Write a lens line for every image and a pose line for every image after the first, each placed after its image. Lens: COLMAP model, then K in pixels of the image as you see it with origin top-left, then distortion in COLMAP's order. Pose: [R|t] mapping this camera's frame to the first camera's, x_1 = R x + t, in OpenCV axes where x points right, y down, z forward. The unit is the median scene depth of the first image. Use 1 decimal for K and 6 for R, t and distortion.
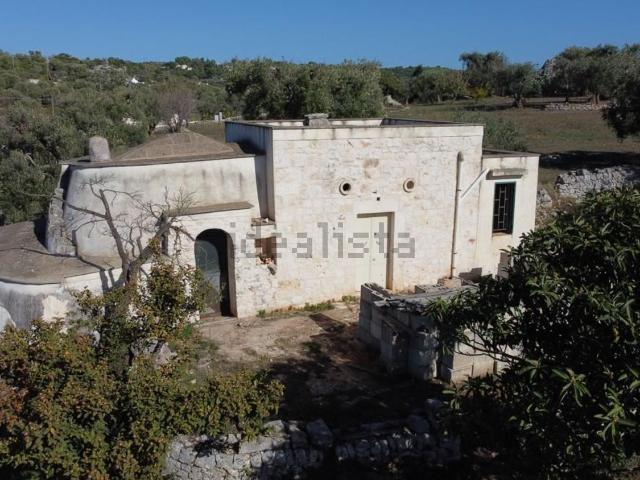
lens RADIAL K [[630.7, 0, 320.0], [0, 630.7, 240.0], [0, 0, 1]] dist [-0.002324, -0.001280]
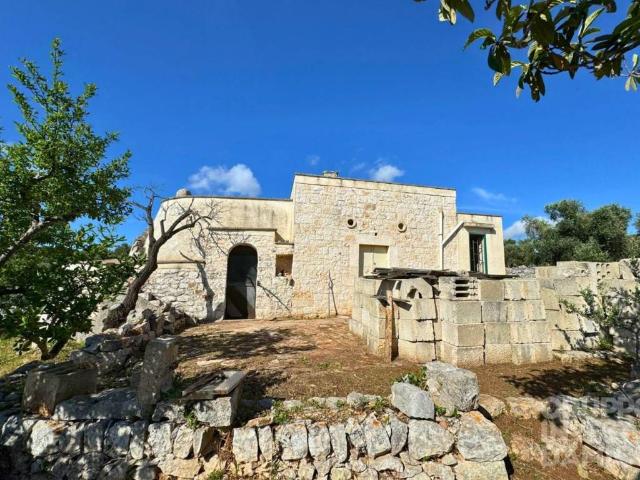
lens RADIAL K [[281.5, 0, 320.0], [0, 281.5, 240.0], [0, 0, 1]] dist [0.002411, 0.000116]
pose [[0.987875, 0.011221, -0.154846, 0.069932], [-0.064854, 0.936021, -0.345918, 0.157504], [0.141058, 0.351766, 0.925399, 0.462537]]
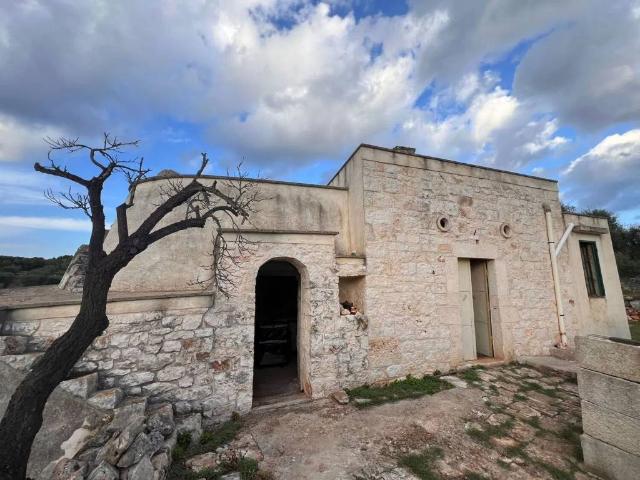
lens RADIAL K [[254.1, 0, 320.0], [0, 254.1, 240.0], [0, 0, 1]] dist [-0.000982, -0.000013]
pose [[0.999186, 0.006453, -0.039825, -0.110864], [-0.021125, 0.924668, -0.380187, 0.070855], [0.034372, 0.380719, 0.924052, 0.687082]]
